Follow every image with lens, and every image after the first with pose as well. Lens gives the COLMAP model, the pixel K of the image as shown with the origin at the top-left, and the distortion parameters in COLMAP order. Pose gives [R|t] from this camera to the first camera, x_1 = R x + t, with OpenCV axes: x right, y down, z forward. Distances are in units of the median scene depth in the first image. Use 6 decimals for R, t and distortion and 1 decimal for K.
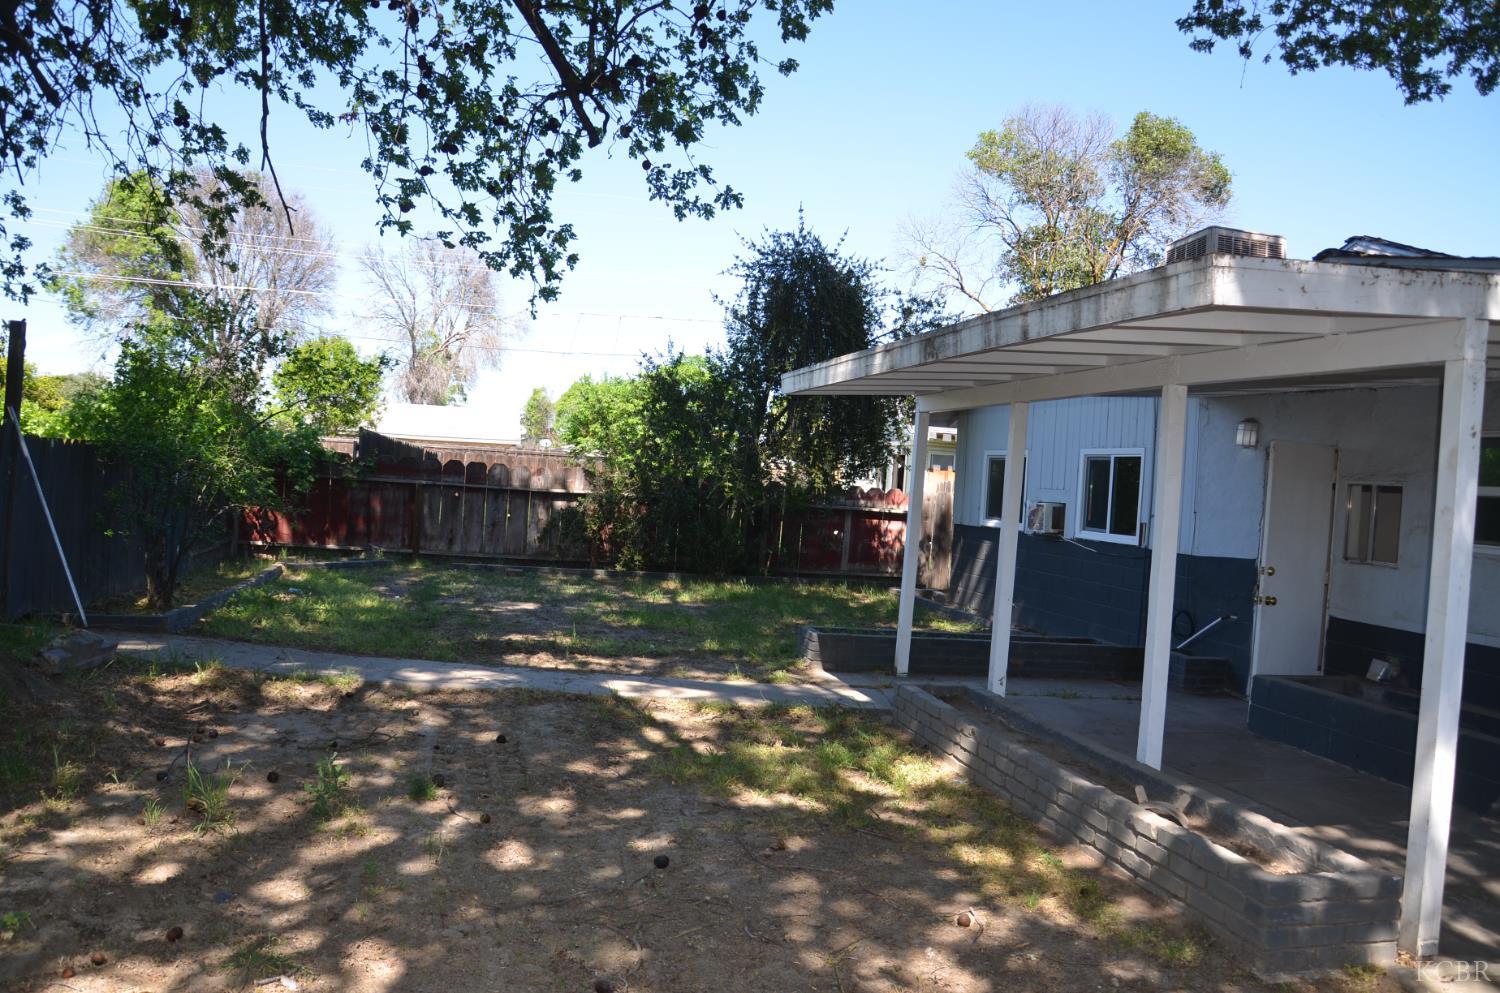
lens RADIAL K [[1190.0, 0, 751.1], [0, 1190.0, 500.5], [0, 0, 1]] dist [-0.154753, 0.115769]
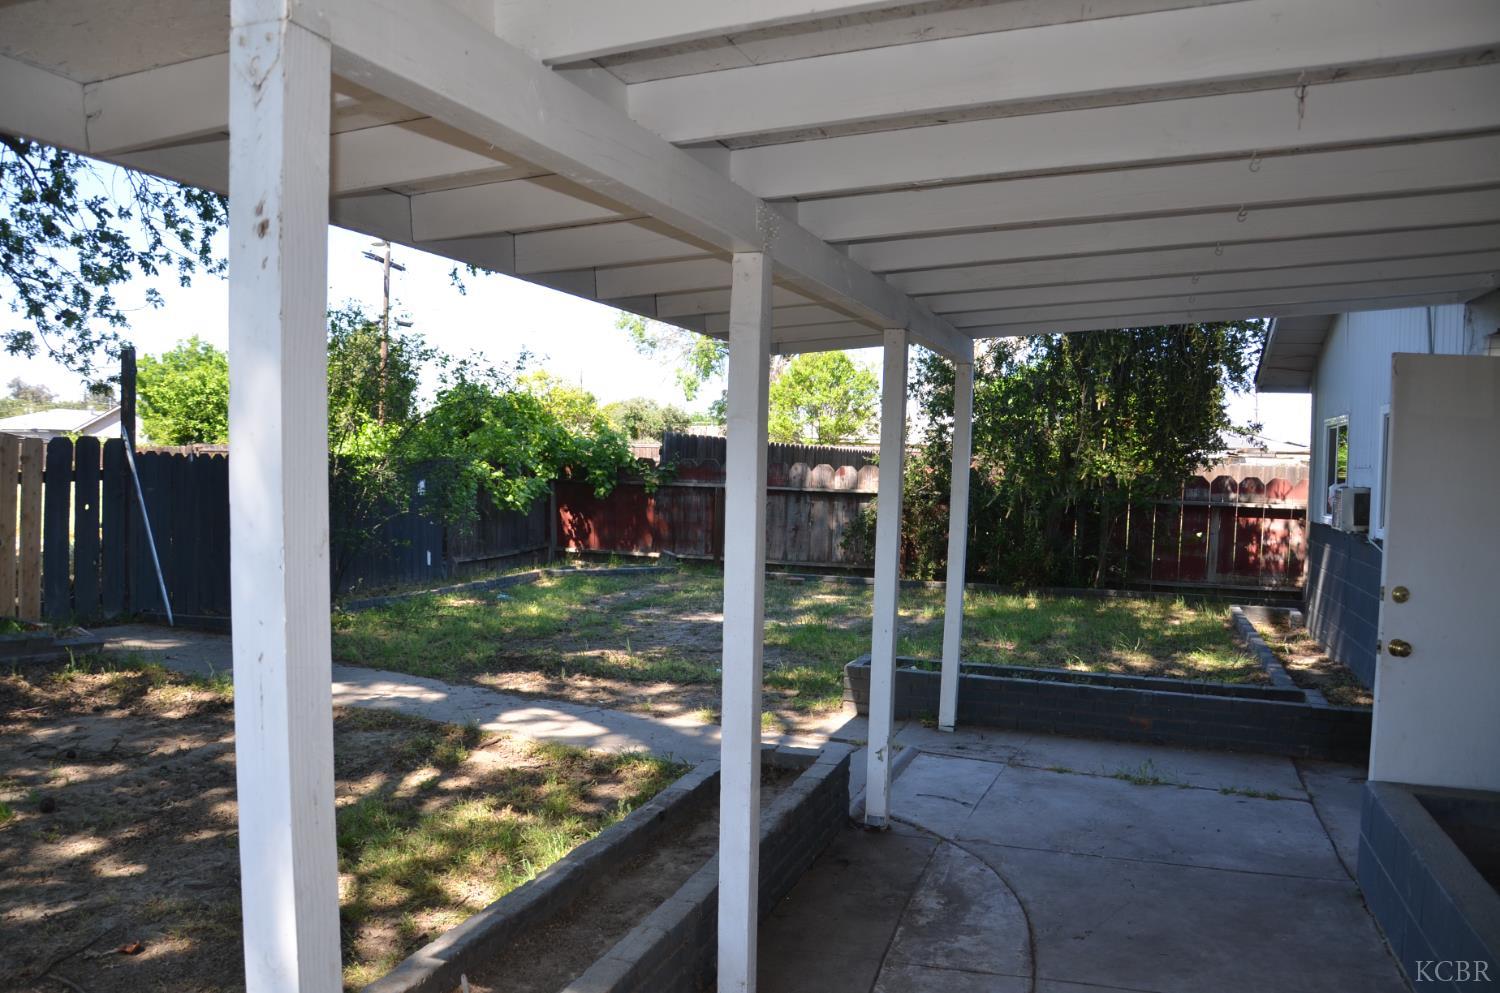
lens RADIAL K [[1190.0, 0, 747.1], [0, 1190.0, 499.1], [0, 0, 1]] dist [-0.154753, 0.115769]
pose [[0.852975, -0.023273, -0.521432, 0.239447], [0.019037, 0.999728, -0.013478, 0.008588], [0.521604, 0.001570, 0.853186, 0.190419]]
